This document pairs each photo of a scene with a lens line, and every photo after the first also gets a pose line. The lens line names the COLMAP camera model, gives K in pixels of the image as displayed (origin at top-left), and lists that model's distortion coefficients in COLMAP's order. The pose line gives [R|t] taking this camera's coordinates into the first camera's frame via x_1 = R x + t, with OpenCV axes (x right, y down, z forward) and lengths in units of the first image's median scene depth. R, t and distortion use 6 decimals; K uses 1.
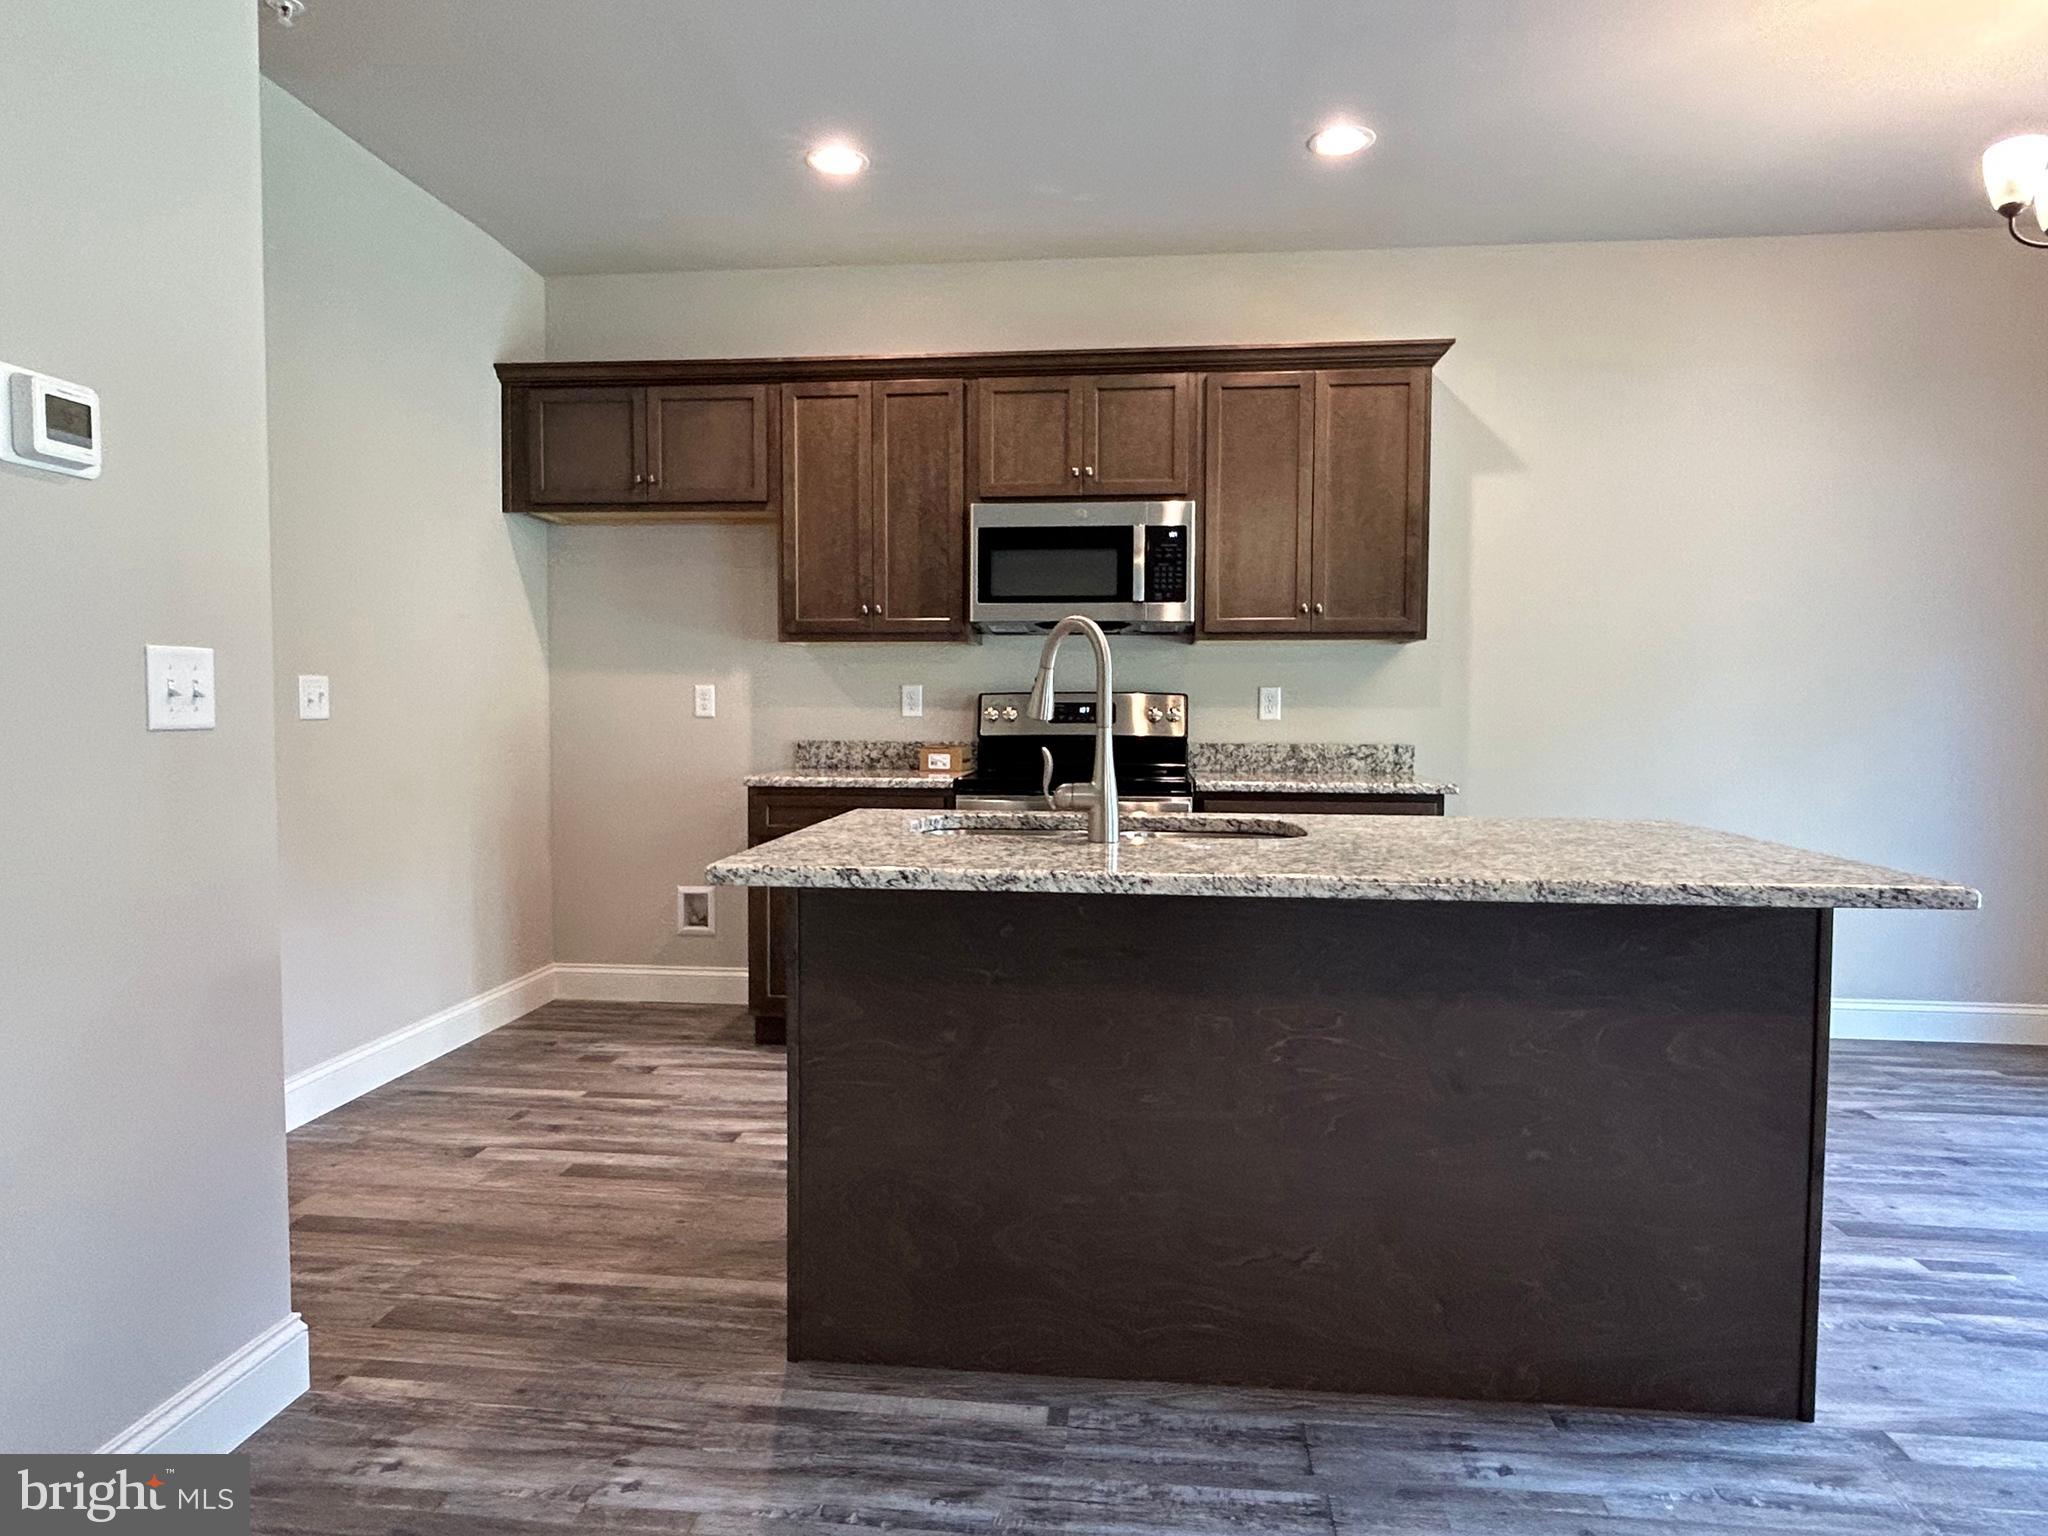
lens RADIAL K [[1214.4, 0, 1024.0], [0, 1214.4, 768.0], [0, 0, 1]] dist [-0.002853, -0.000621]
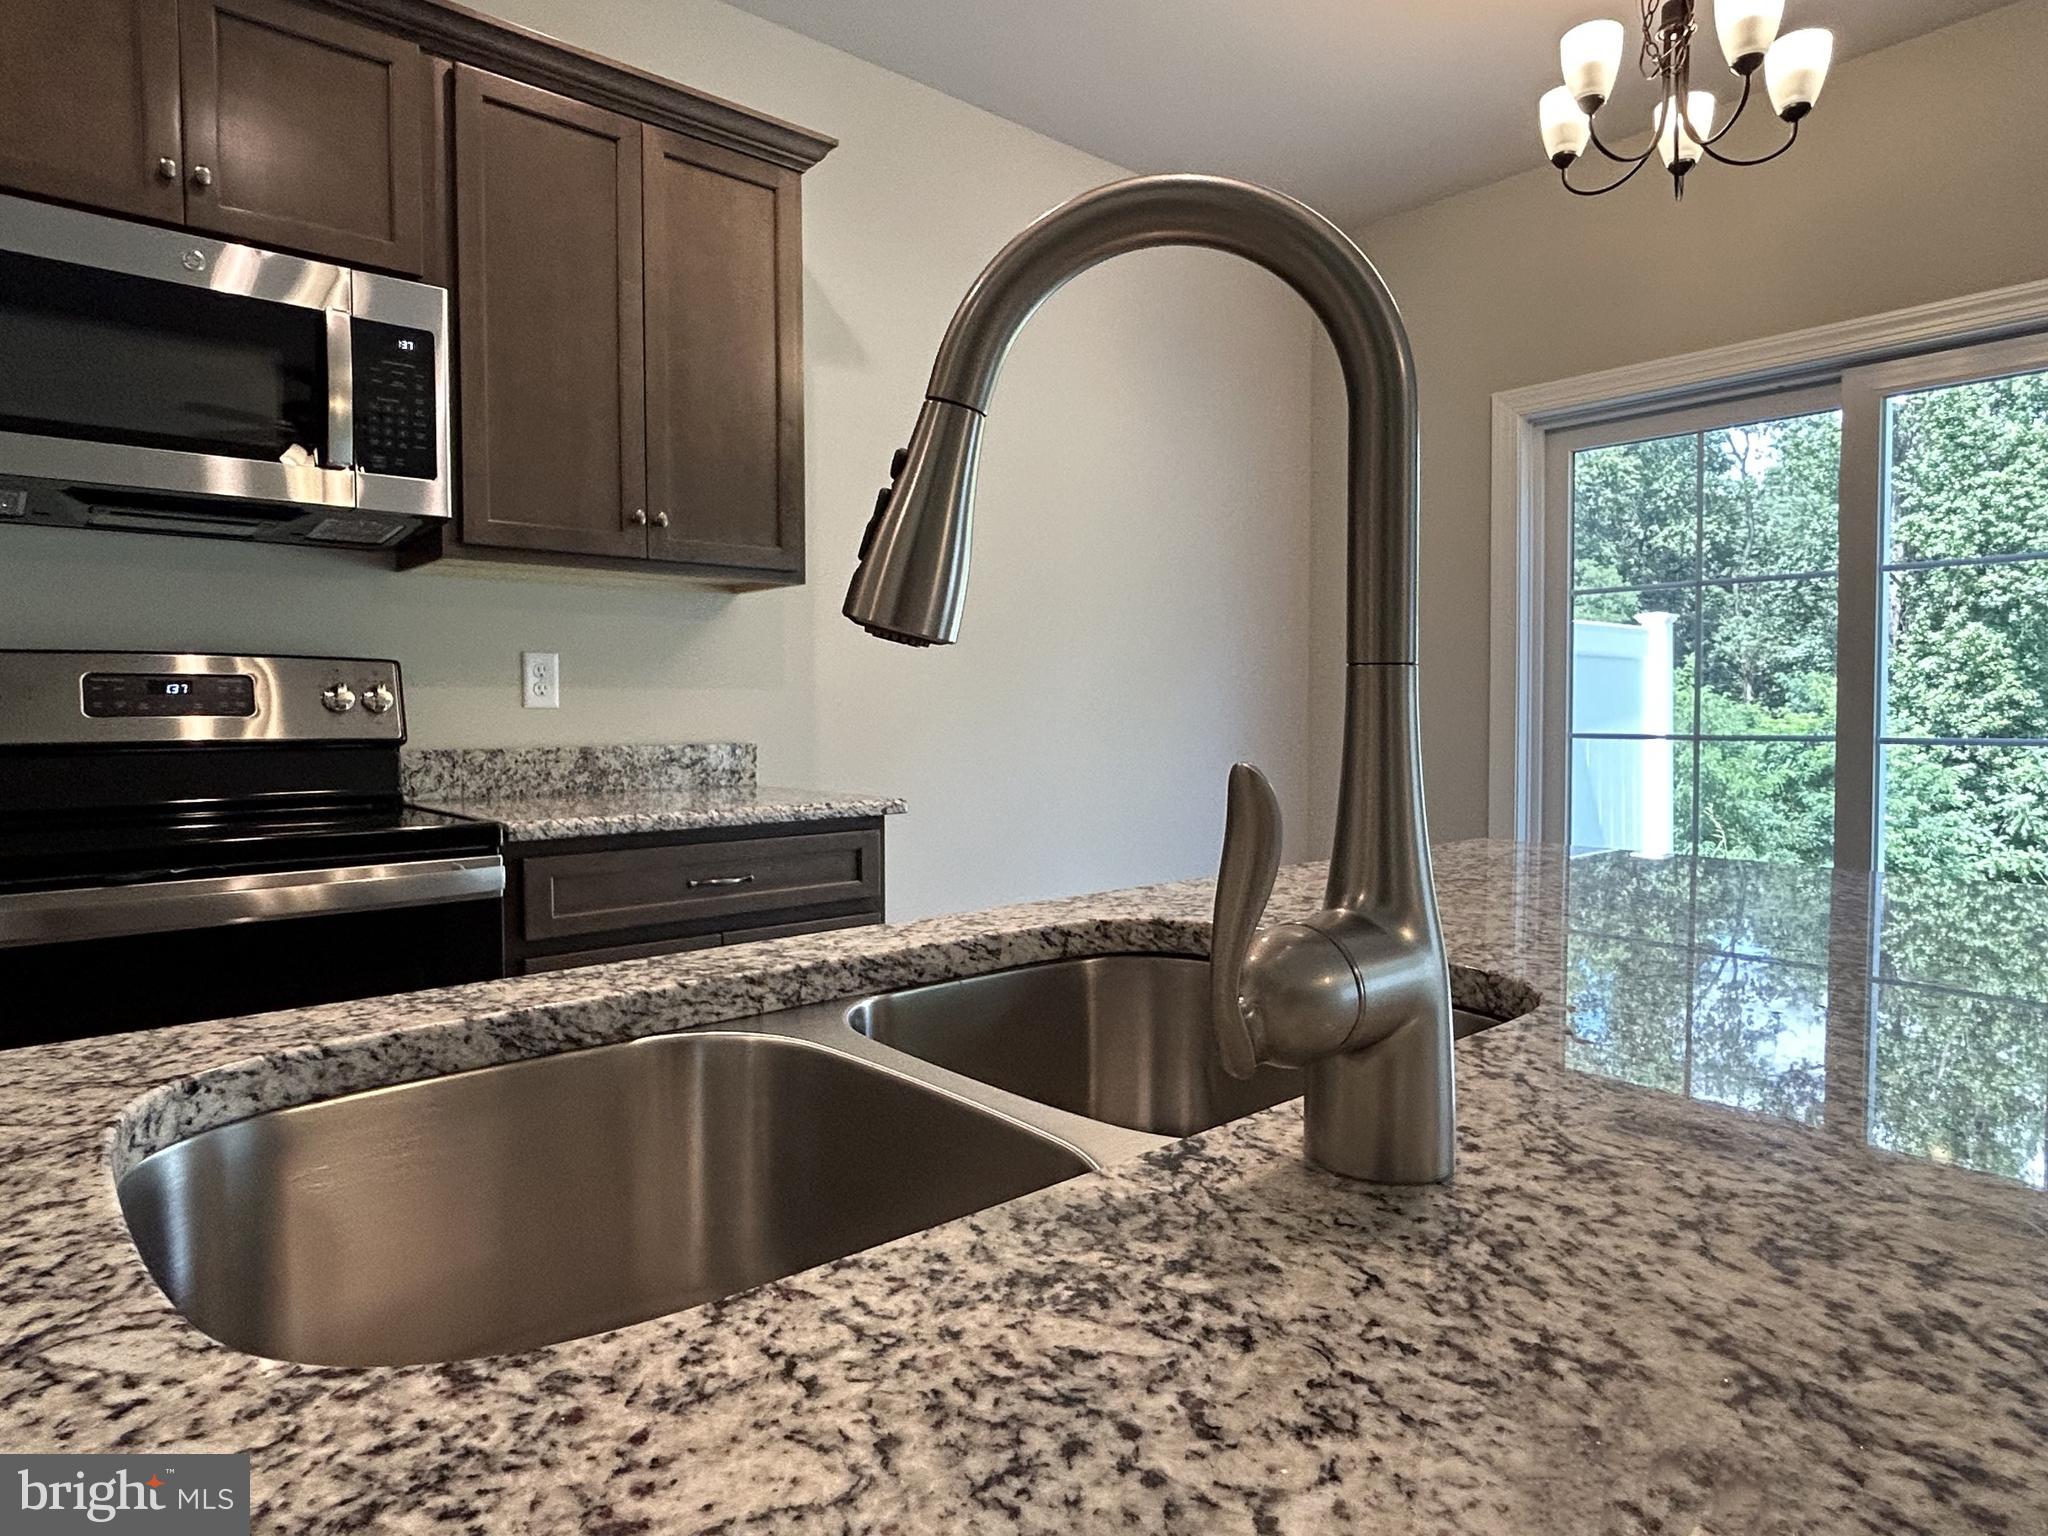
lens RADIAL K [[1223.9, 0, 1019.2], [0, 1223.9, 744.5], [0, 0, 1]] dist [-0.003897, -0.001520]
pose [[0.688071, -0.027739, 0.725113, -0.072920], [0.045187, 0.998968, -0.004664, -0.008434], [-0.724235, 0.035975, 0.688614, 0.428579]]
